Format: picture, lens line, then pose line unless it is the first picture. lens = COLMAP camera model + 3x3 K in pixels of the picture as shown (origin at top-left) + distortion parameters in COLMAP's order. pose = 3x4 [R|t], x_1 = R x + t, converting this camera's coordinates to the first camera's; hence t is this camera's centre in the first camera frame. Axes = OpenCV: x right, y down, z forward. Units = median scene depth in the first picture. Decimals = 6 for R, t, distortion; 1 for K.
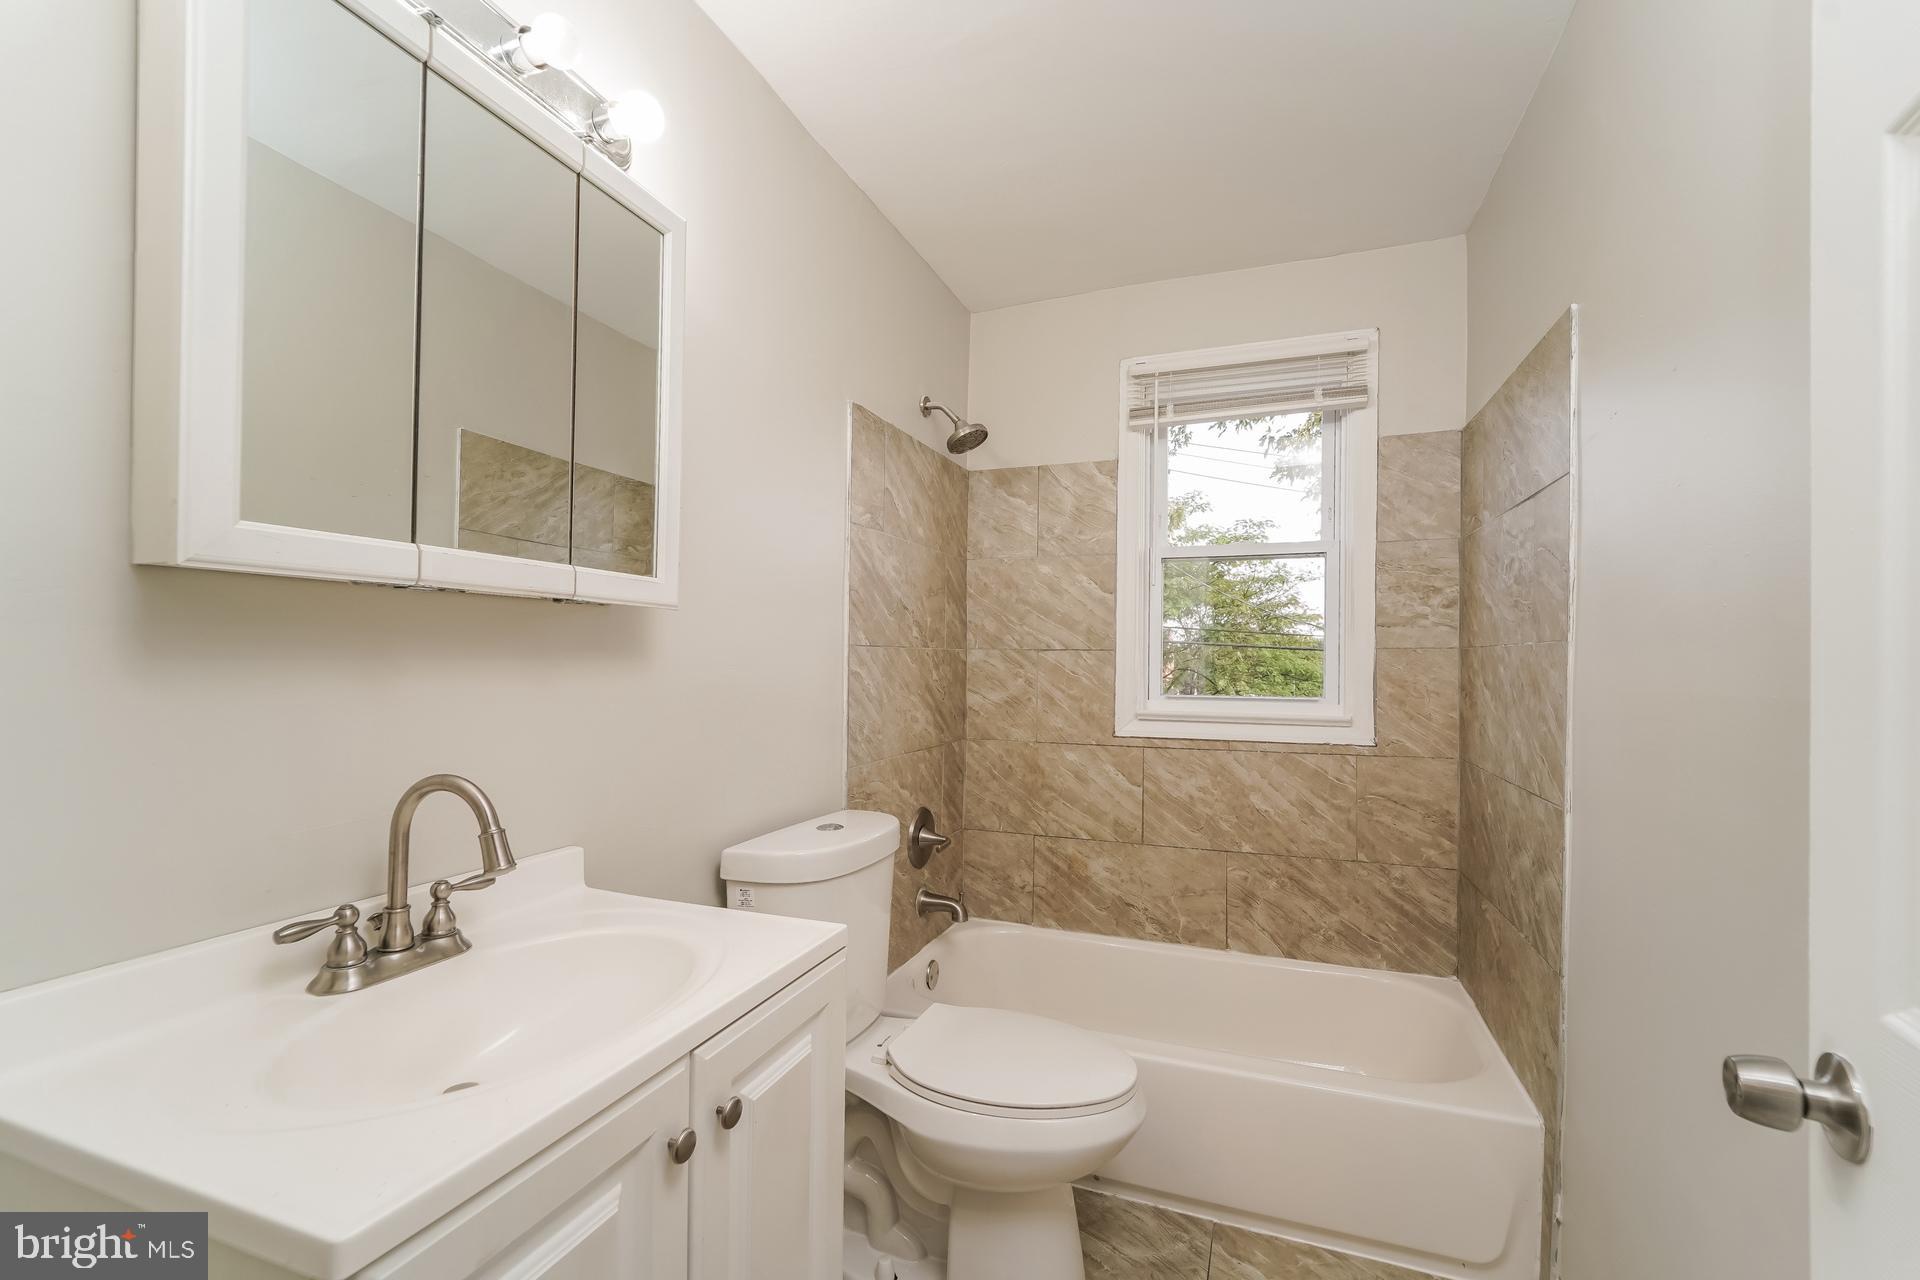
lens RADIAL K [[806.8, 0, 960.0], [0, 806.8, 640.0], [0, 0, 1]] dist [-0.000407, -0.000133]
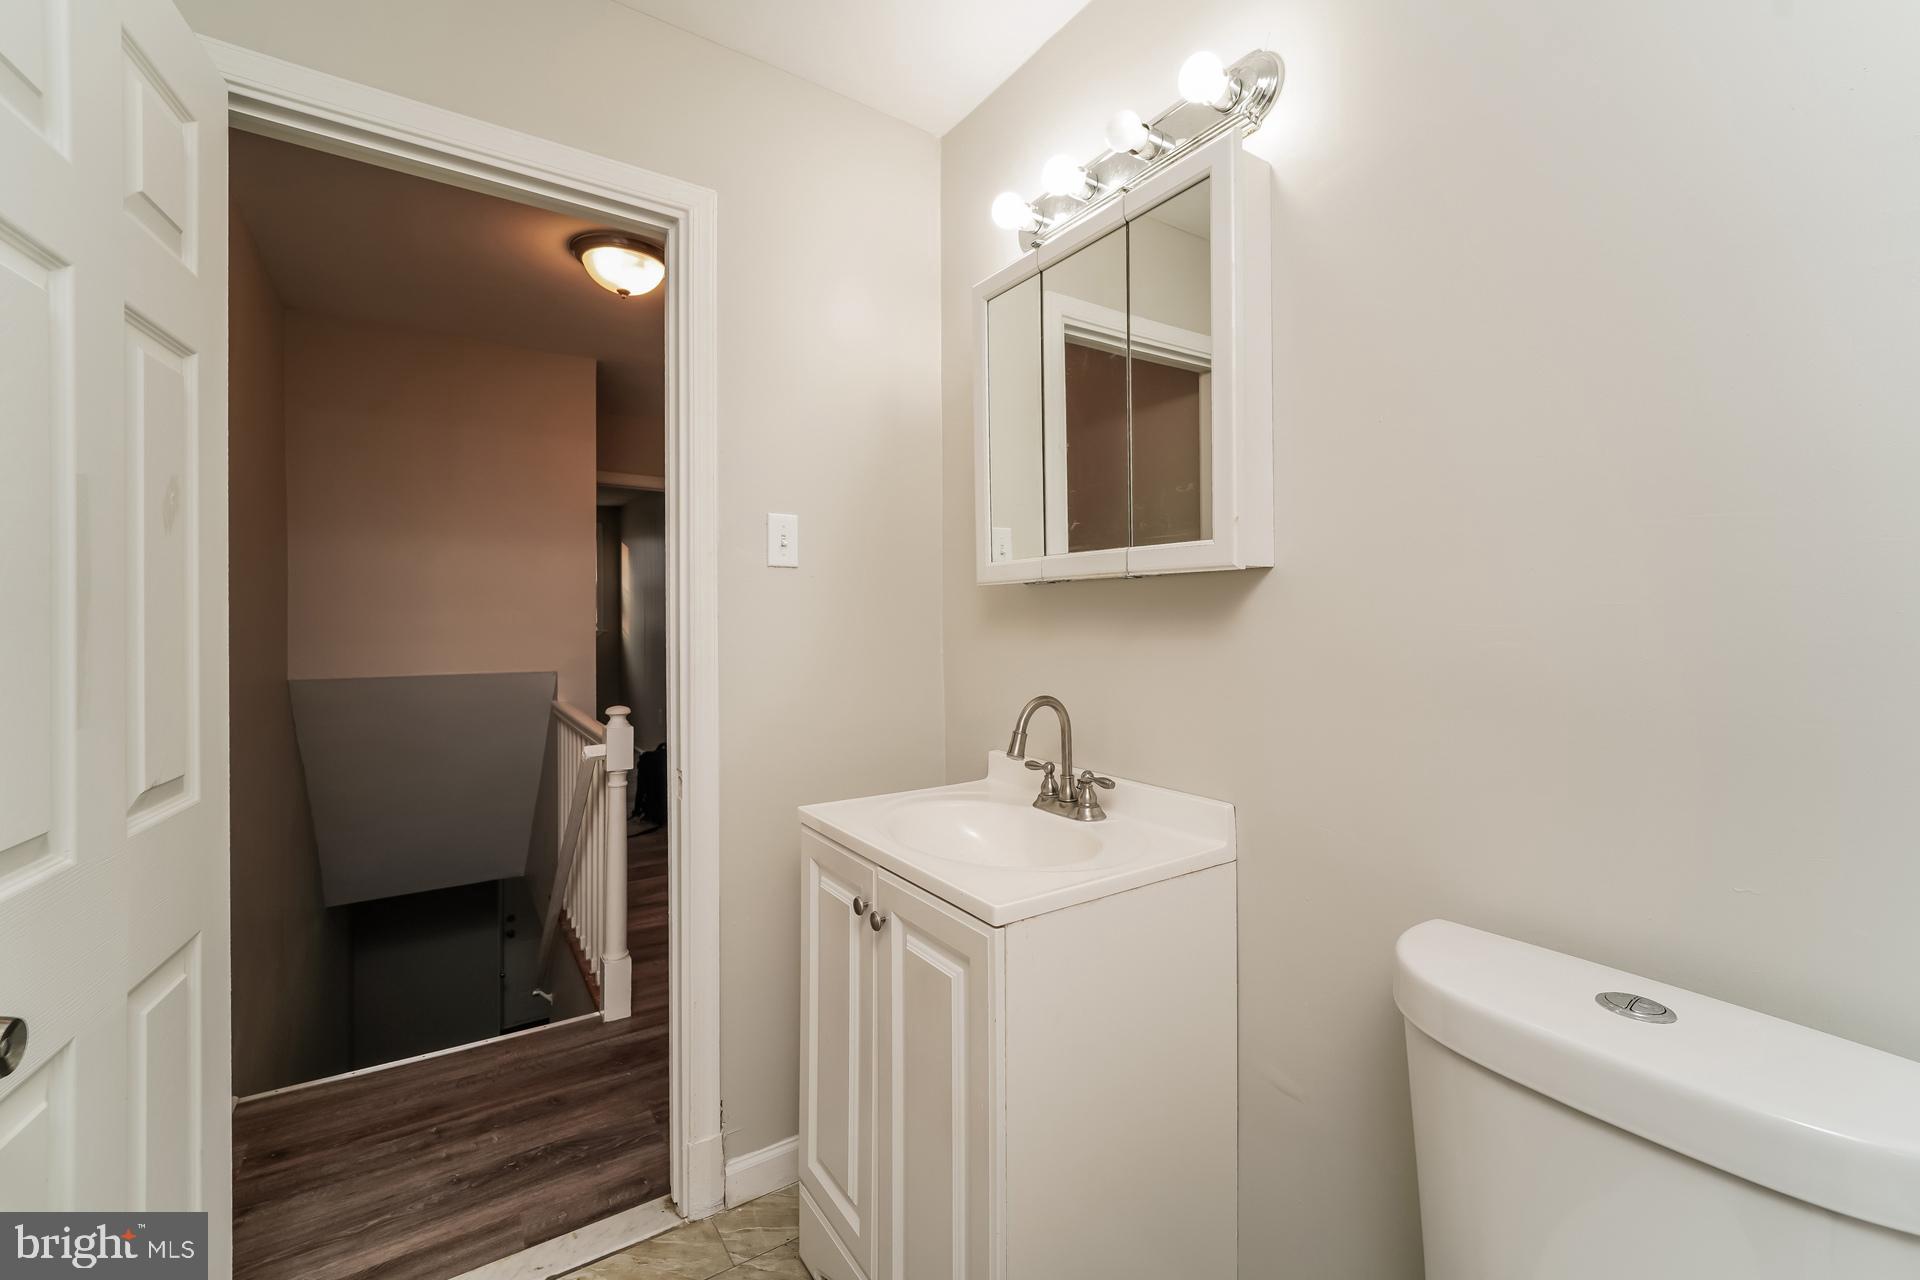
lens RADIAL K [[806.8, 0, 960.0], [0, 806.8, 640.0], [0, 0, 1]] dist [-0.000407, -0.000133]
pose [[-0.572396, -0.005582, -0.819958, 0.782394], [0.003470, 0.999951, -0.009229, 0.068155], [0.819970, -0.008128, -0.572349, 1.773400]]
